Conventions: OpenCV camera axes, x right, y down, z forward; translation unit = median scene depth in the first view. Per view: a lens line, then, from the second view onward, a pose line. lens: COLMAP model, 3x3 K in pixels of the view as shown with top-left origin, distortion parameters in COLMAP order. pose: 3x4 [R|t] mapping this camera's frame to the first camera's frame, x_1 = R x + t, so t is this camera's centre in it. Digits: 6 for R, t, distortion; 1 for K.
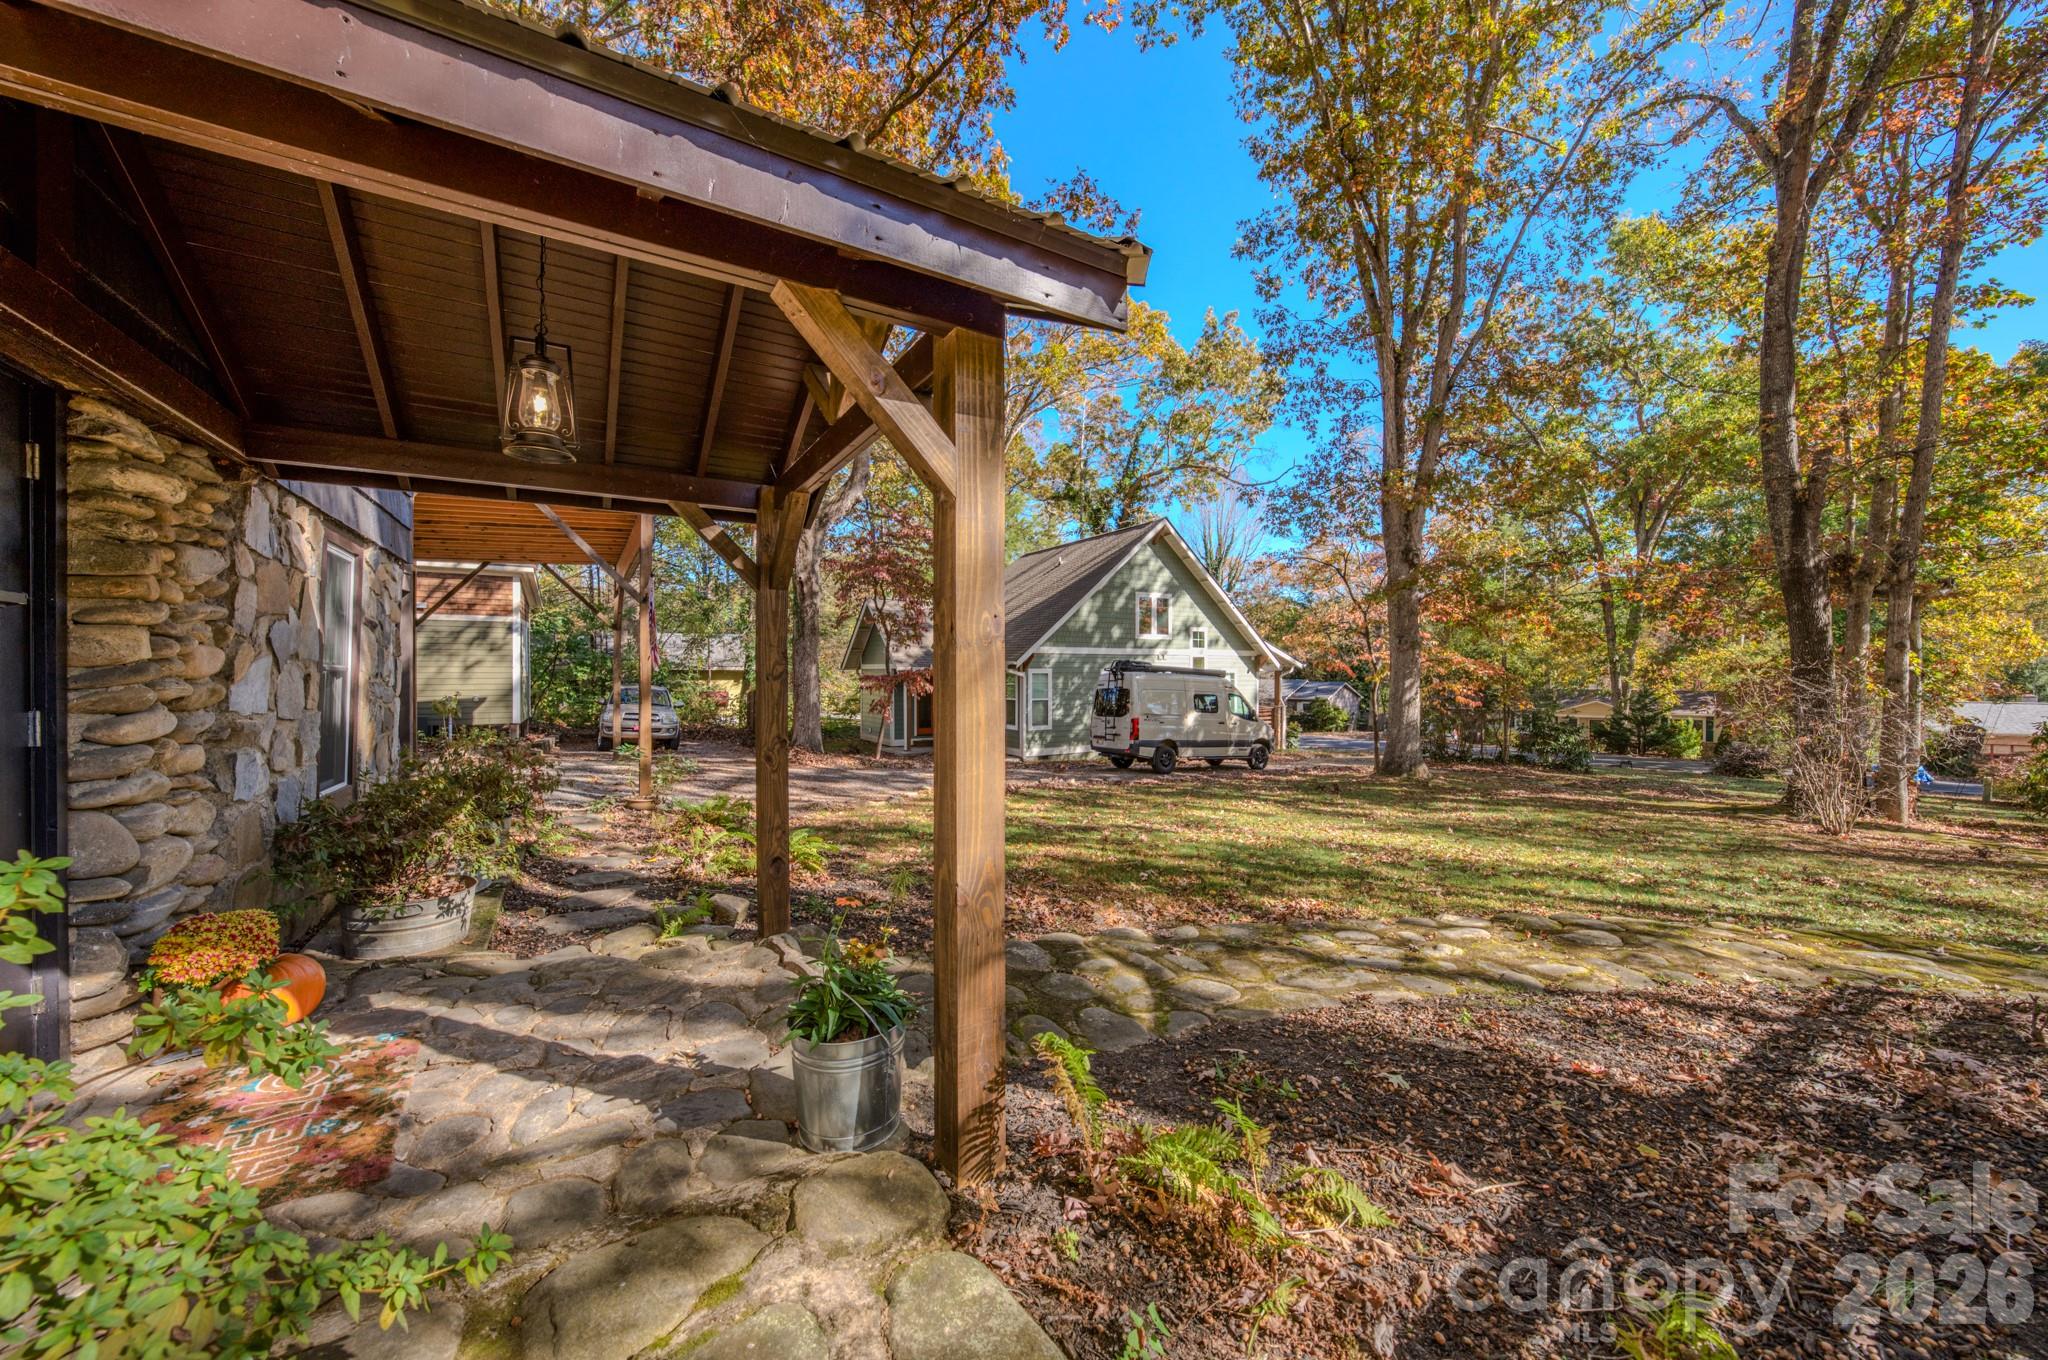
lens RADIAL K [[707.0, 0, 1024.0], [0, 707.0, 680.0], [0, 0, 1]] dist [-0.000595, -0.000034]
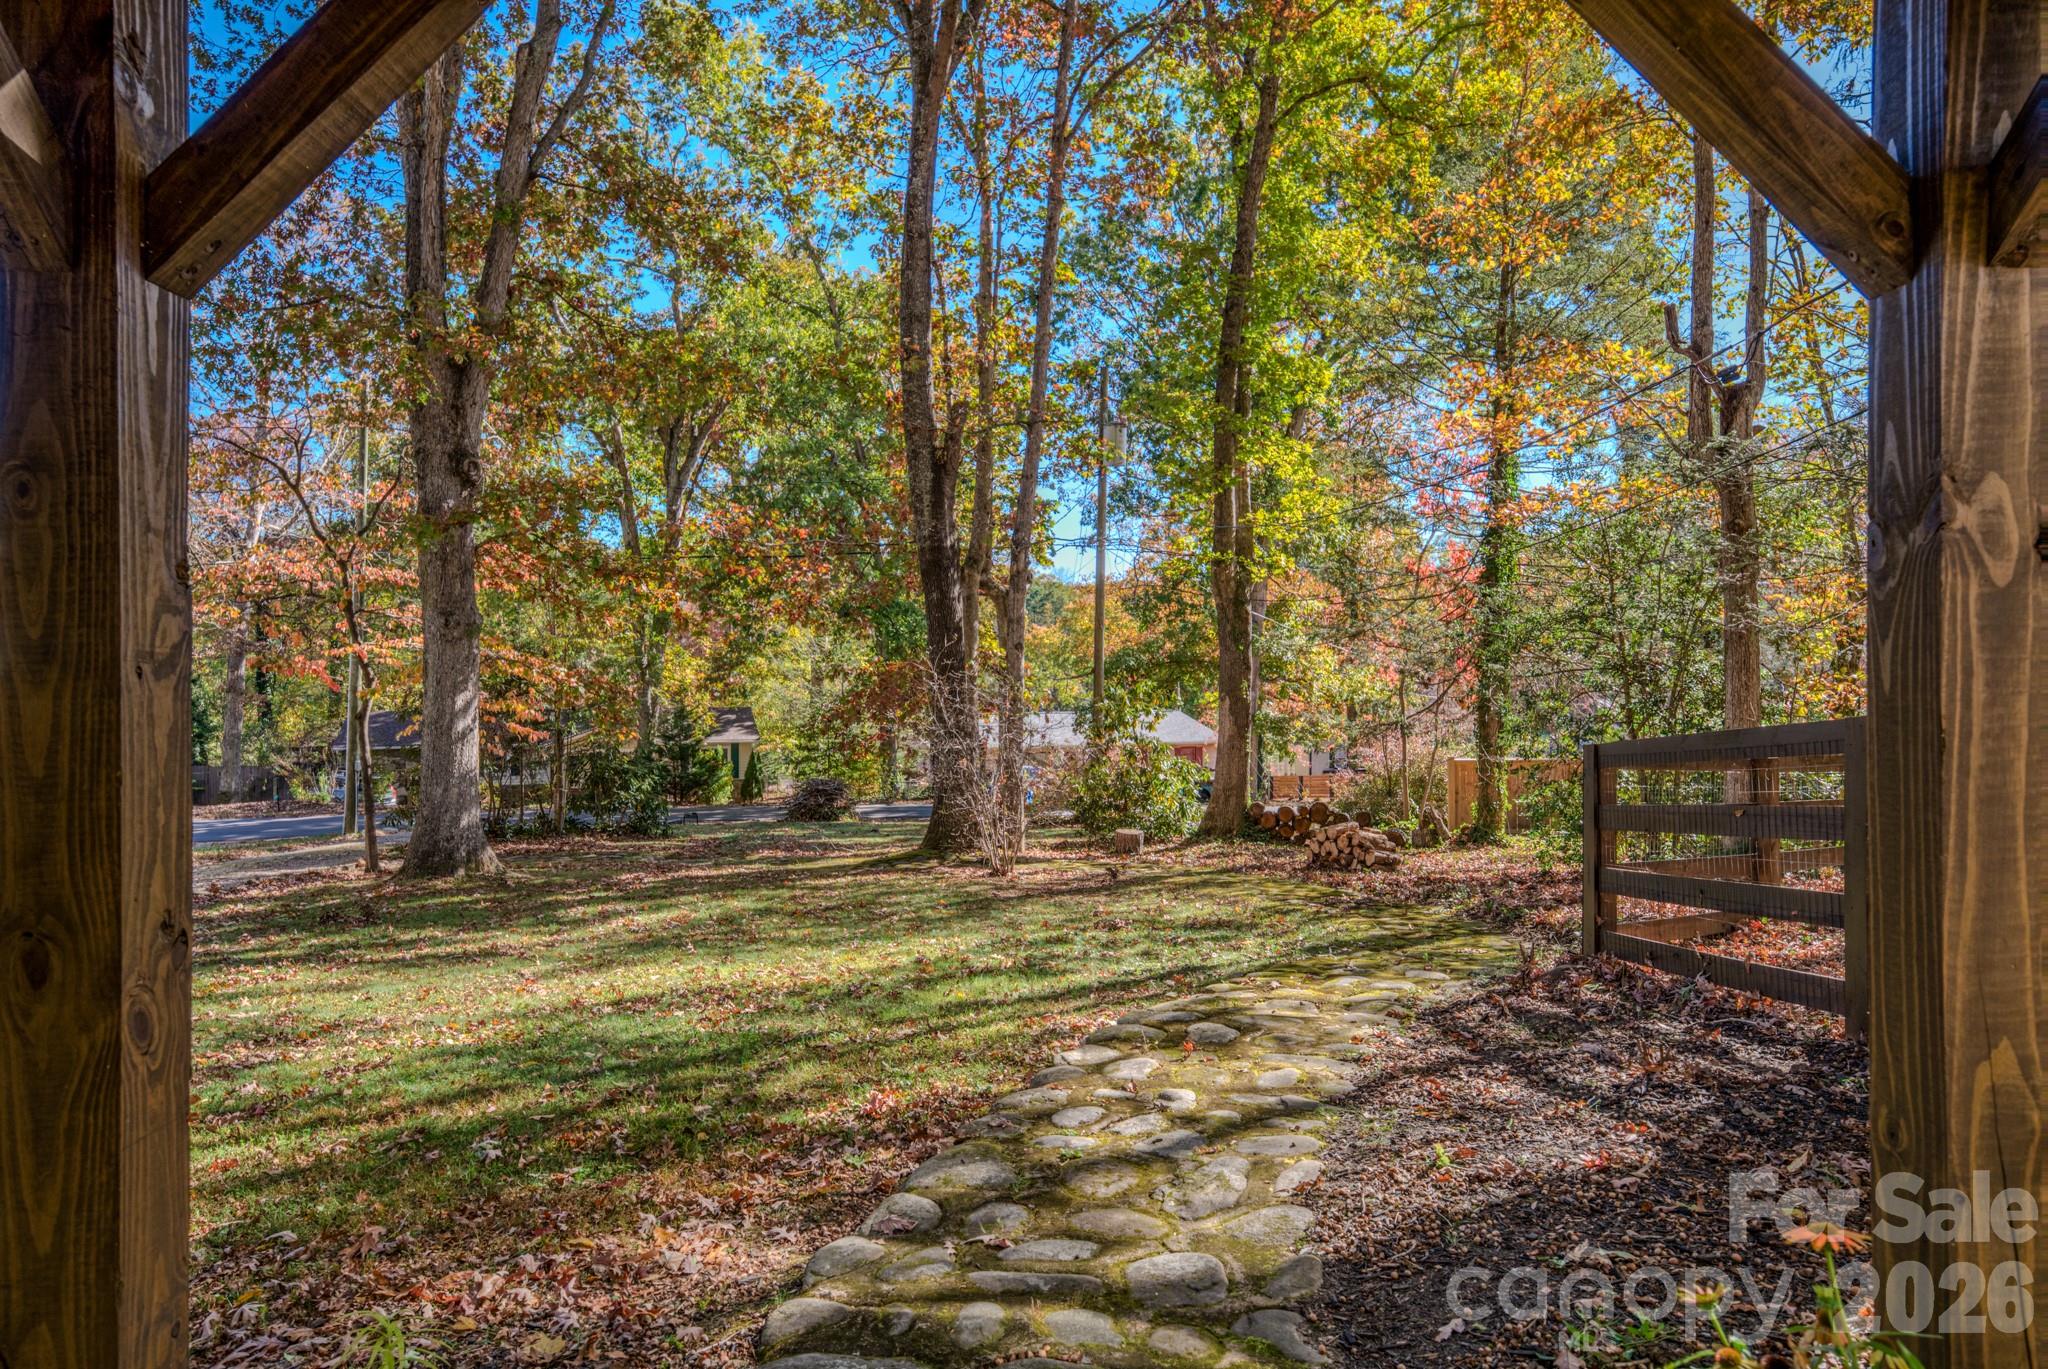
lens RADIAL K [[1342.4, 0, 1024.0], [0, 1342.4, 684.5], [0, 0, 1]] dist [0.020051, 0.000282]
pose [[0.496576, -0.004282, 0.867983, -0.130843], [0.015462, 0.999873, -0.003913, 0.003107], [-0.867855, 0.015364, 0.496579, 0.123676]]
